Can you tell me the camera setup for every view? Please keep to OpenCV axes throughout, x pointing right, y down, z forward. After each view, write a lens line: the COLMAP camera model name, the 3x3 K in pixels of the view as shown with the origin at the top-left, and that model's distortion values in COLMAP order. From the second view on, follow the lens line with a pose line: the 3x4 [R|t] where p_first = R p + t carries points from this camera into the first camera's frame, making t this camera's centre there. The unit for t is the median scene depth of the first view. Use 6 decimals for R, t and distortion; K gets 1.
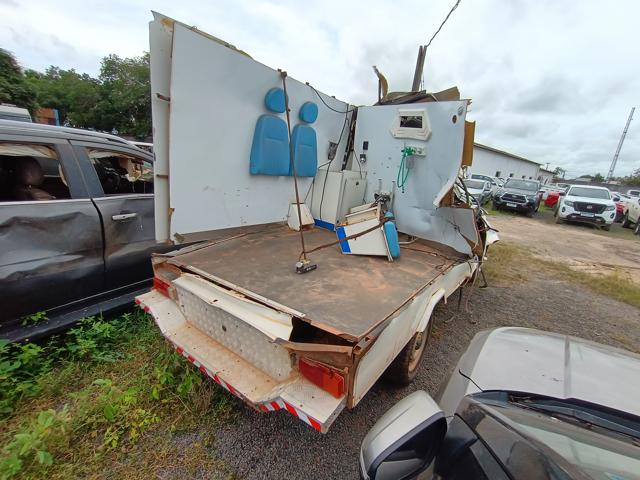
lens RADIAL K [[291.5, 0, 319.2], [0, 291.5, 239.3], [0, 0, 1]] dist [0.002259, 0.000766]
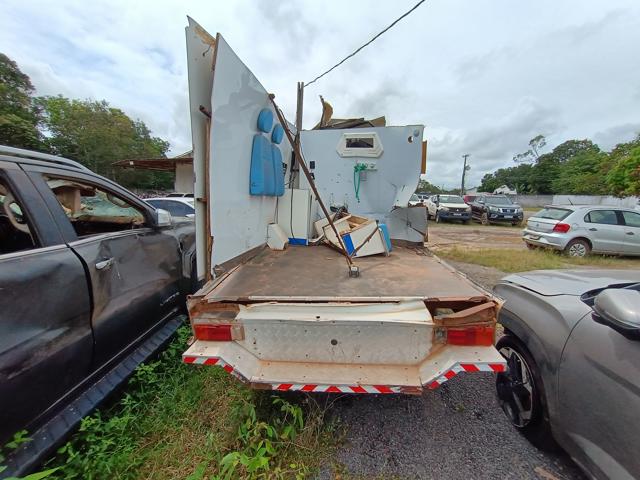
lens RADIAL K [[291.5, 0, 319.2], [0, 291.5, 239.3], [0, 0, 1]] dist [0.002259, 0.000766]
pose [[0.863804, -0.155768, 0.479143, -0.559537], [0.196925, 0.979739, -0.036509, -0.003805], [-0.463748, 0.125892, 0.876977, 0.089630]]
